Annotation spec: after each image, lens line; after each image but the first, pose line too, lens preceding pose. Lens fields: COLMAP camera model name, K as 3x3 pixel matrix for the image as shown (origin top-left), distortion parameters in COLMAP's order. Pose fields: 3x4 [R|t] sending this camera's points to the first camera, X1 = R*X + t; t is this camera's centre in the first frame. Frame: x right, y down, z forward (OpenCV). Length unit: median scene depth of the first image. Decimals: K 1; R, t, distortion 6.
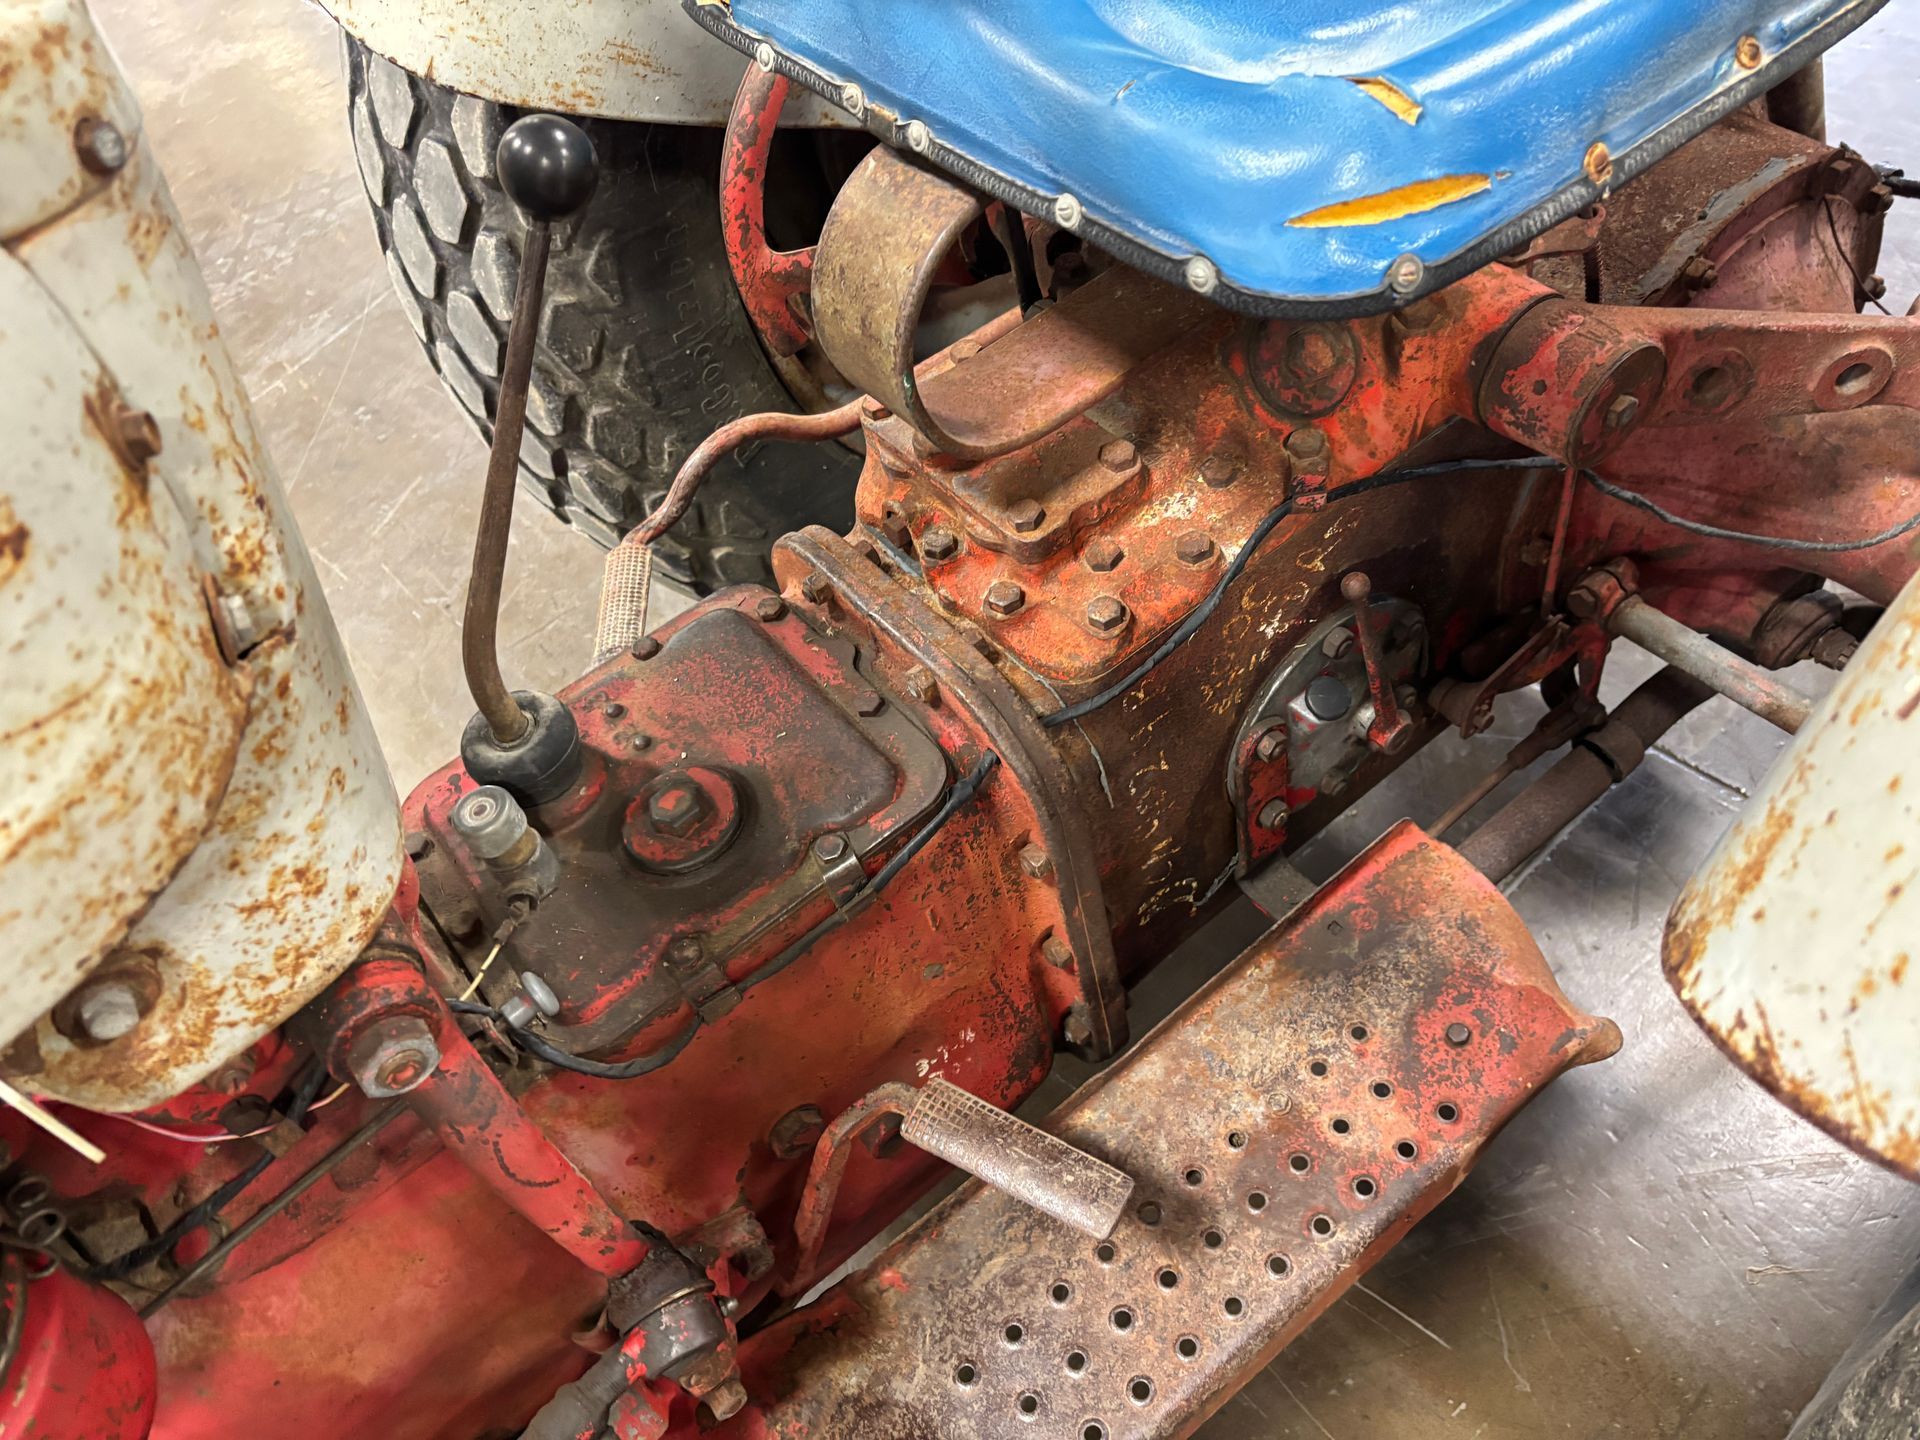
lens RADIAL K [[1448.8, 0, 964.1], [0, 1448.8, 714.2], [0, 0, 1]] dist [0.044493, -0.043697]
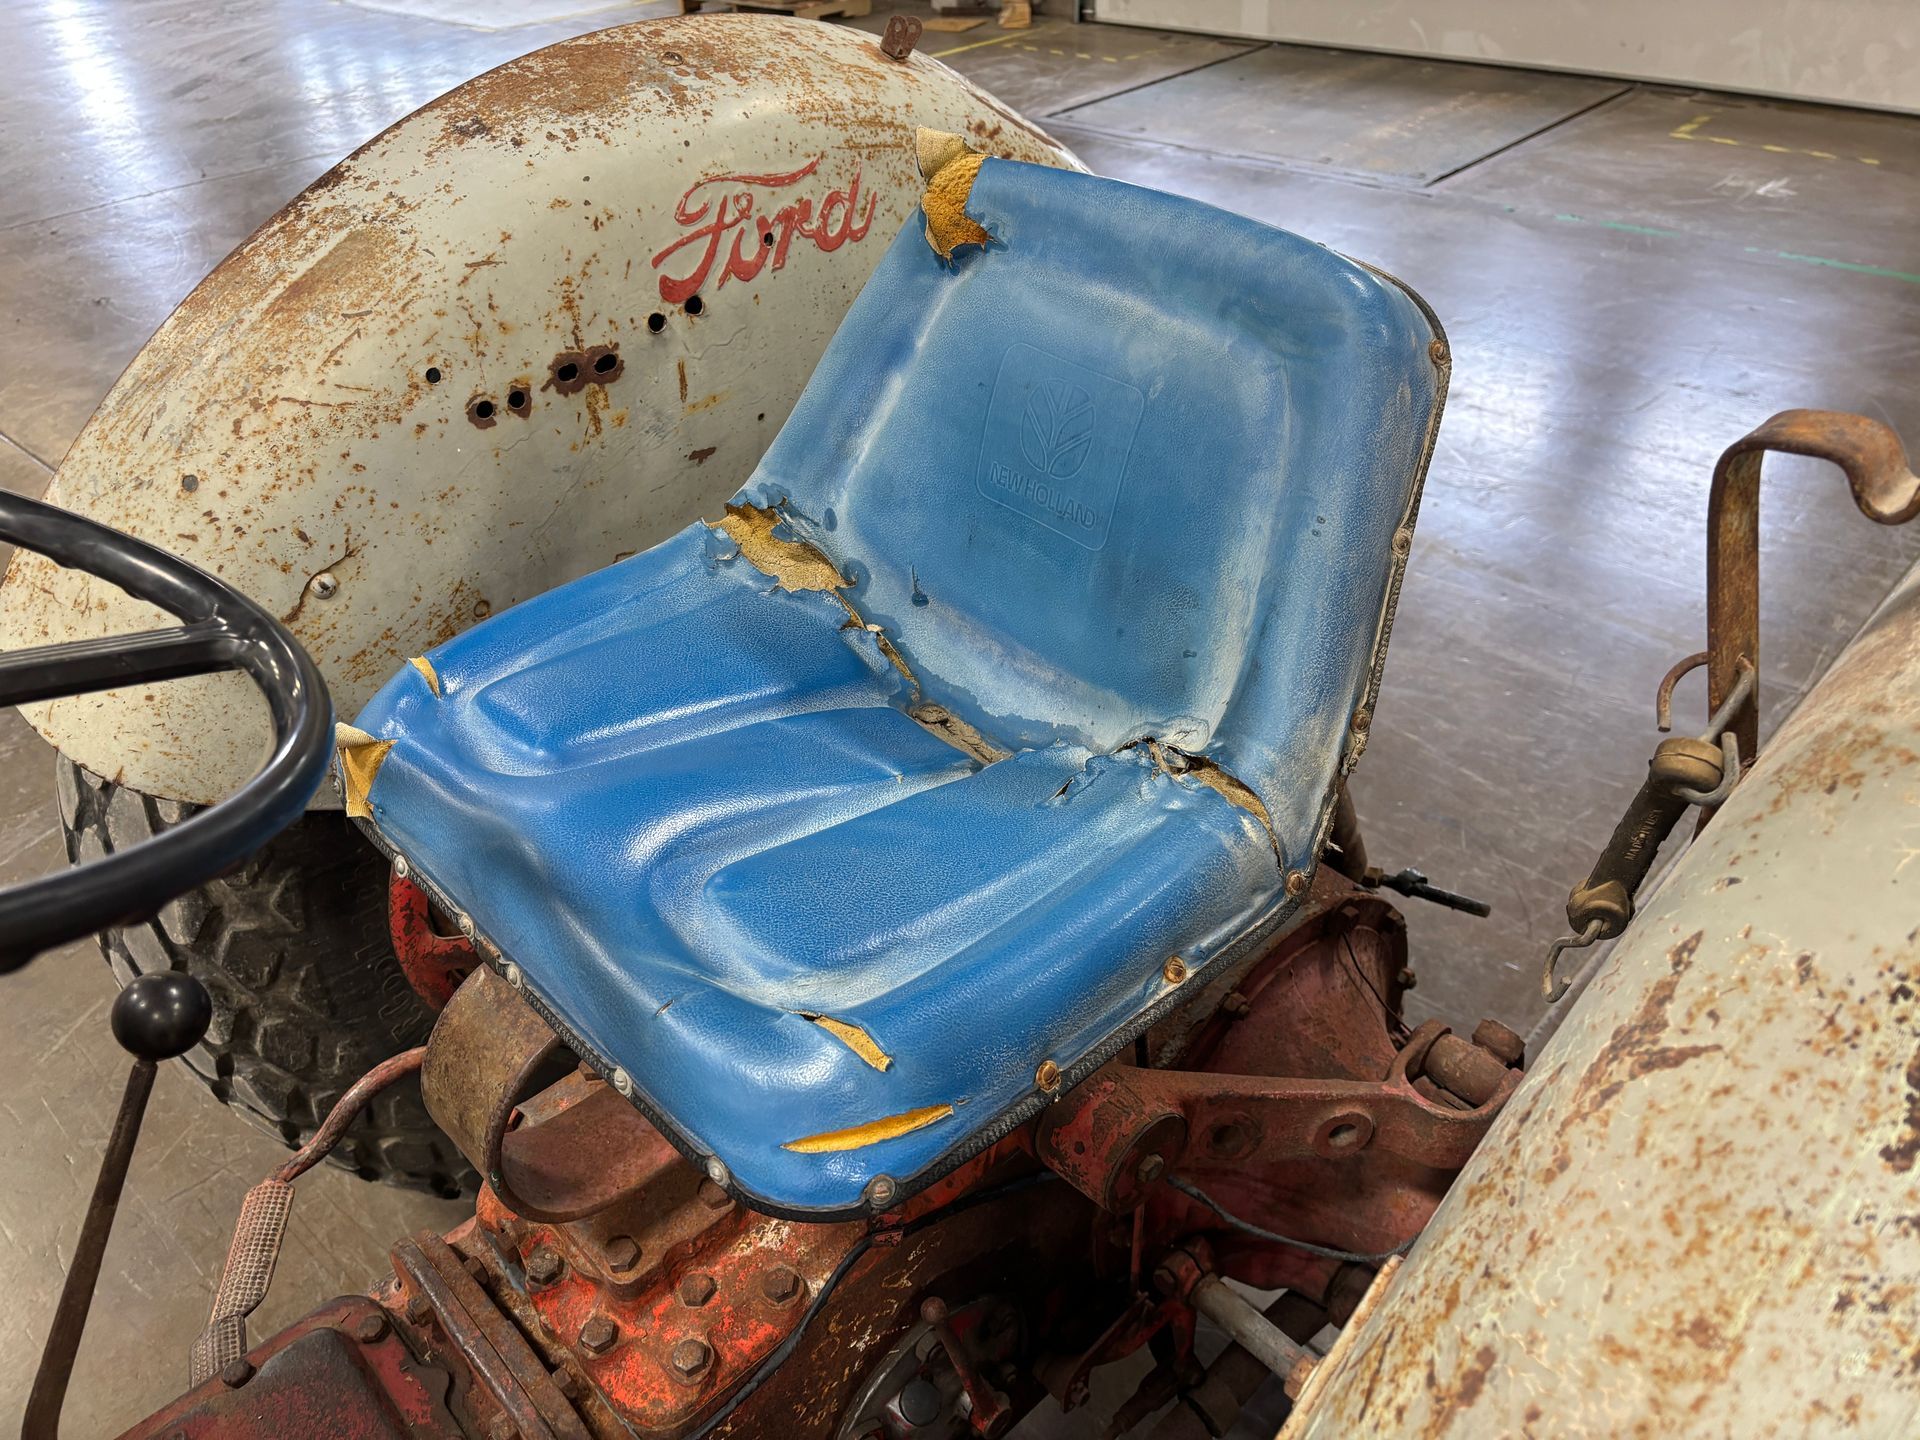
lens RADIAL K [[1448.8, 0, 951.5], [0, 1448.8, 738.3], [0, 0, 1]] dist [0.044493, -0.043697]
pose [[0.988803, 0.051555, 0.140037, 0.105262], [-0.012554, 0.963838, -0.266194, -0.207708], [-0.148696, 0.261456, 0.953693, -0.154978]]
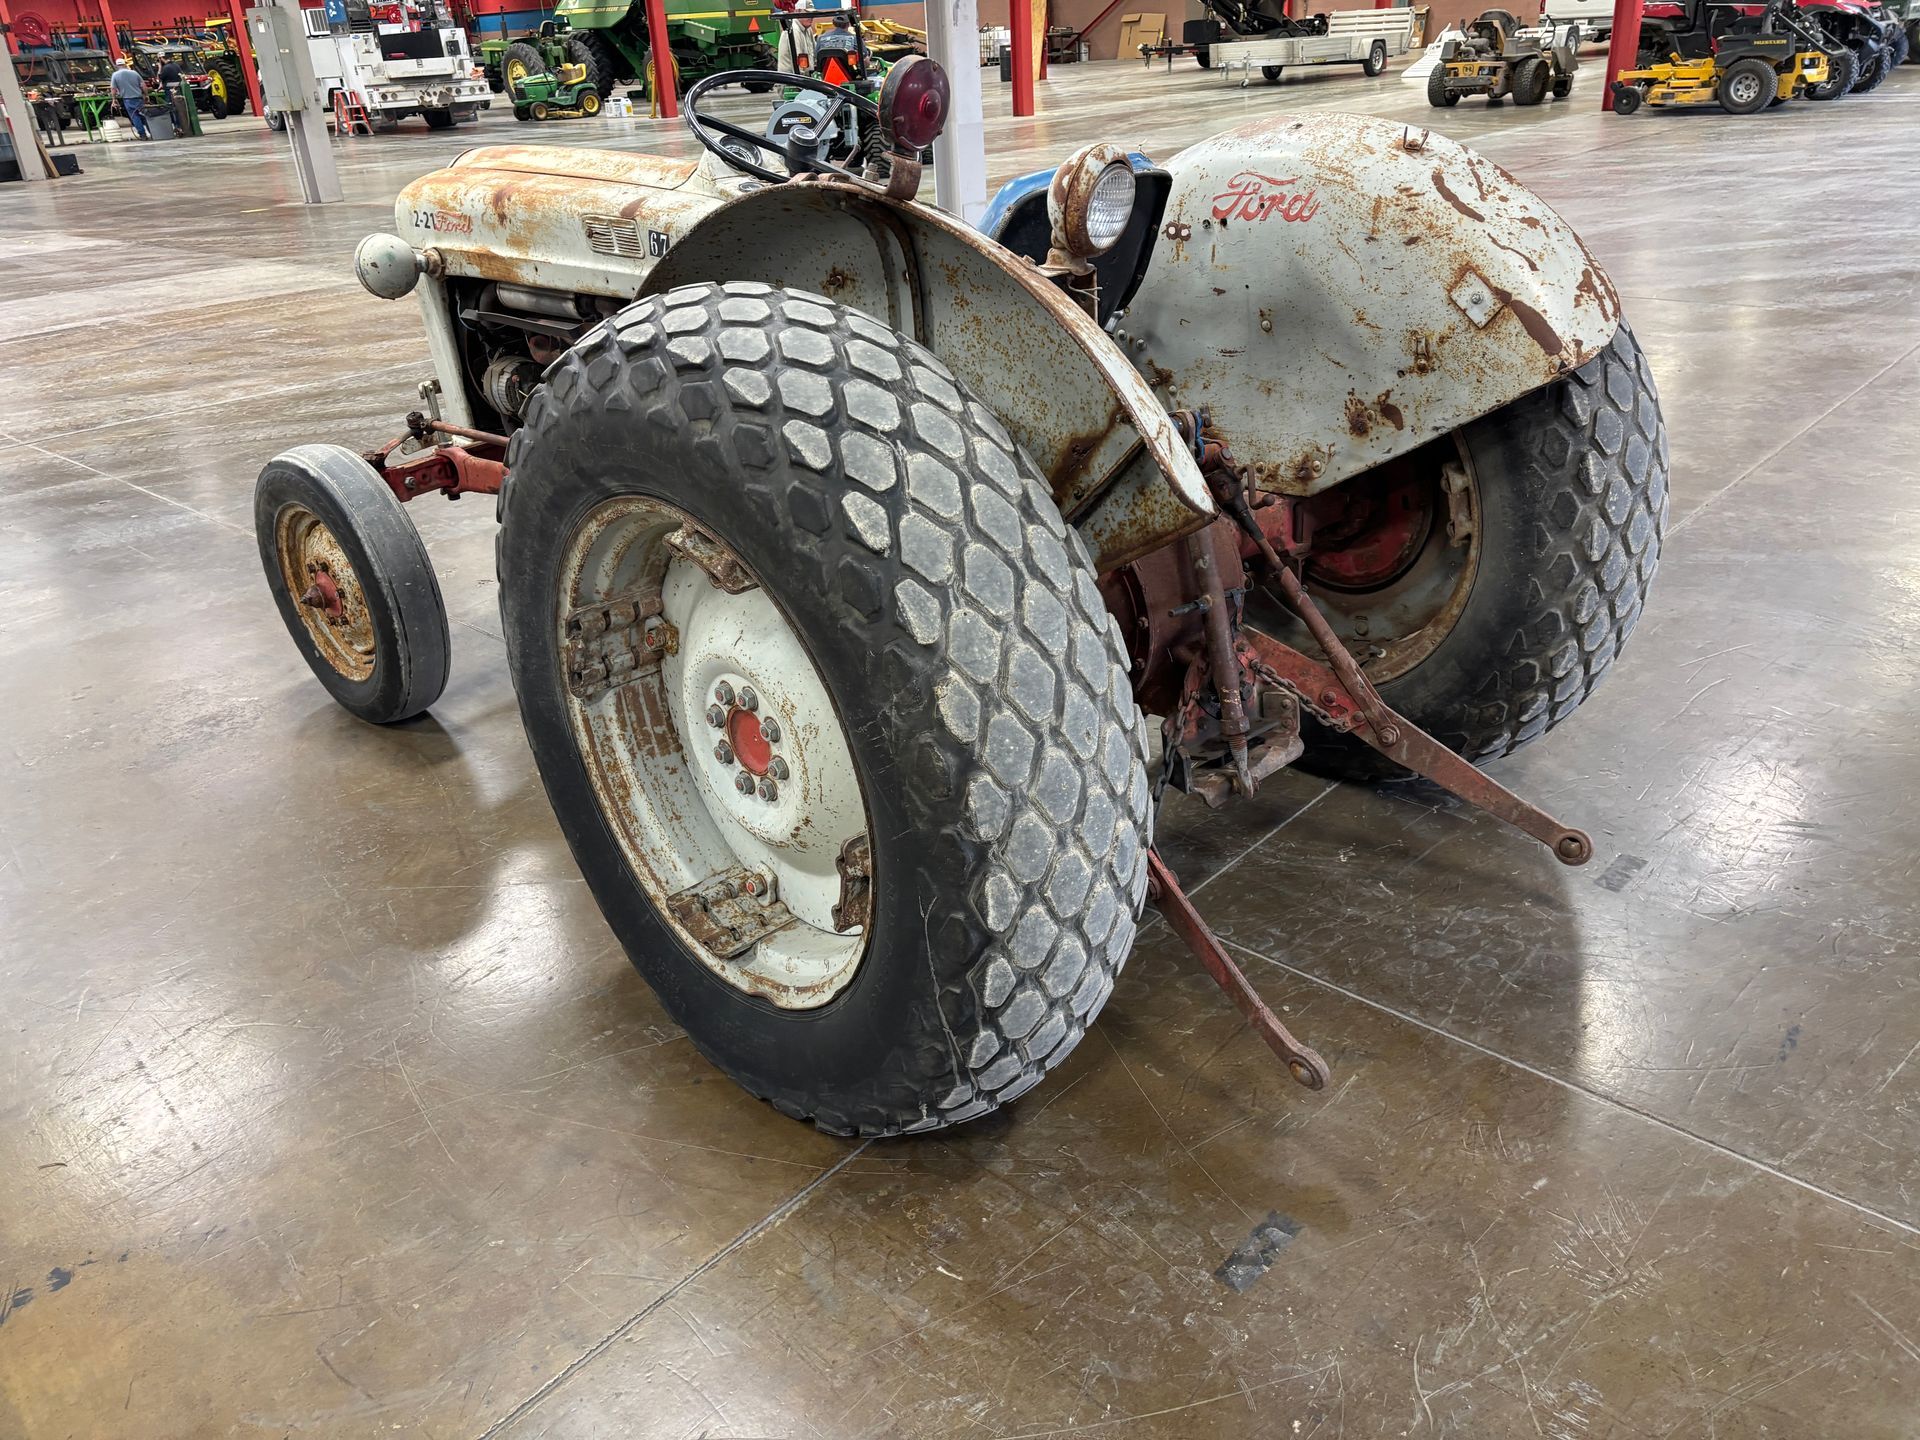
lens RADIAL K [[1448.8, 0, 964.6], [0, 1448.8, 712.5], [0, 0, 1]] dist [0.044493, -0.043697]
pose [[0.102252, 0.561305, -0.821268, 3.212491], [-0.740696, 0.594056, 0.313793, -0.906543], [0.664013, 0.576224, 0.476500, -0.201099]]
